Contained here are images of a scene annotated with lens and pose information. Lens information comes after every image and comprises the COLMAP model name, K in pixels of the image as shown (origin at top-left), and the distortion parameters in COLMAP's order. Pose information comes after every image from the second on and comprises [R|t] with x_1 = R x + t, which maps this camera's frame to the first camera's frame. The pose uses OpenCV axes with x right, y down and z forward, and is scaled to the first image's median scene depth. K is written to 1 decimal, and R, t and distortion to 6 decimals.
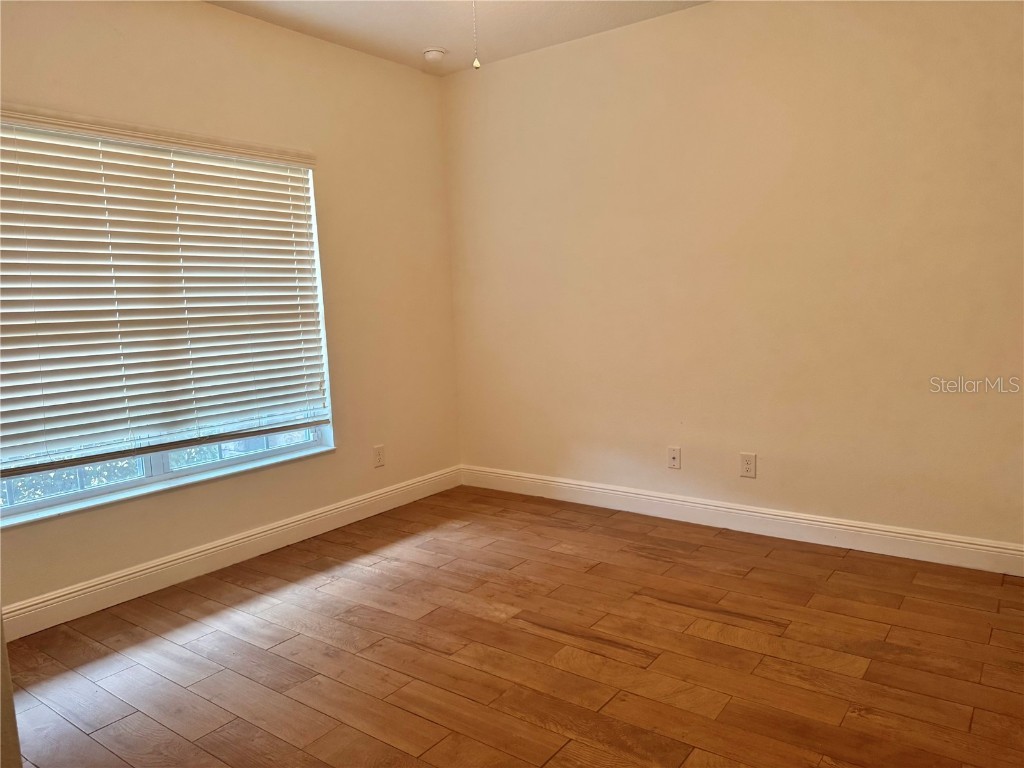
lens RADIAL K [[728.7, 0, 513.0], [0, 728.7, 388.7], [0, 0, 1]] dist [0.045109, -0.048522]
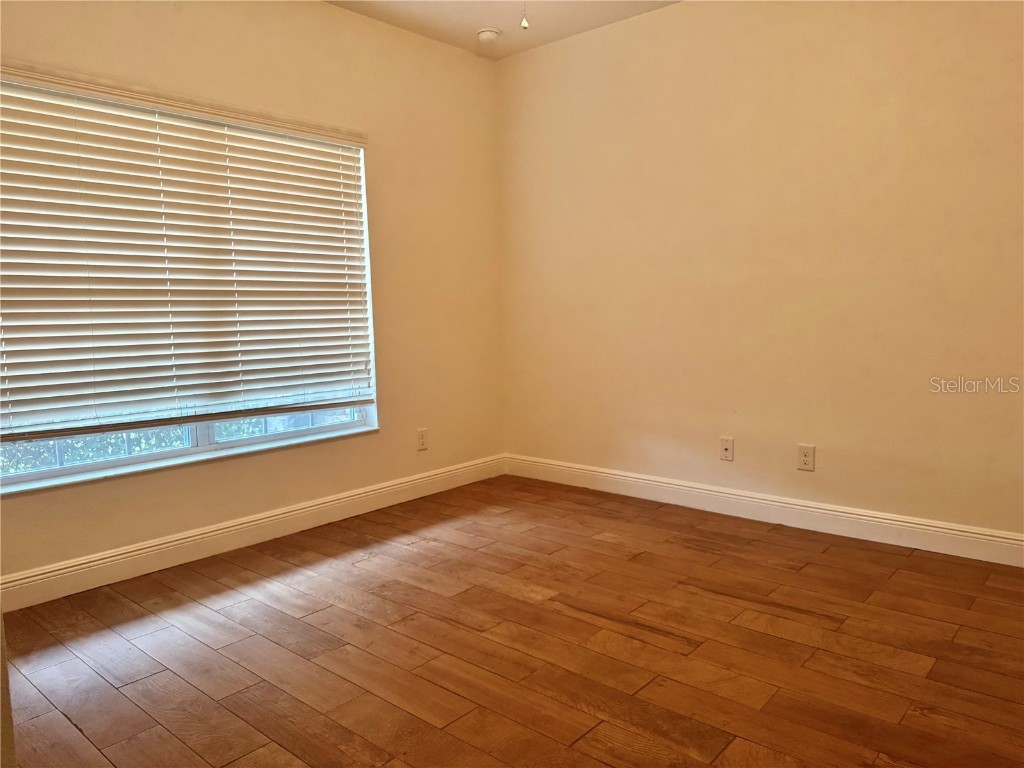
lens RADIAL K [[728.7, 0, 509.5], [0, 728.7, 384.3], [0, 0, 1]] dist [0.045109, -0.048522]
pose [[0.996497, 0.024374, -0.079992, 0.016219], [-0.025733, 0.999541, -0.016008, 0.042225], [0.079565, 0.018010, 0.996667, 0.028300]]
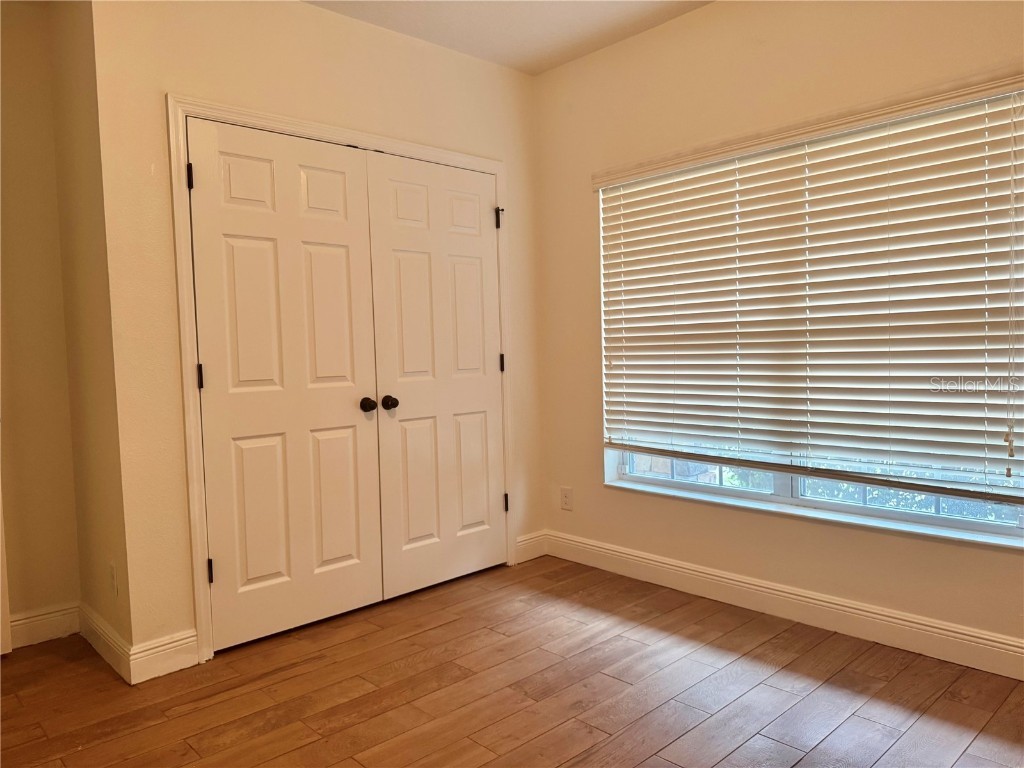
lens RADIAL K [[728.7, 0, 514.3], [0, 728.7, 388.8], [0, 0, 1]] dist [0.045109, -0.048522]
pose [[-0.170051, 0.096318, -0.980717, 0.525903], [-0.085177, 0.990051, 0.112003, -0.102916], [0.981747, 0.102581, -0.160155, 0.869533]]
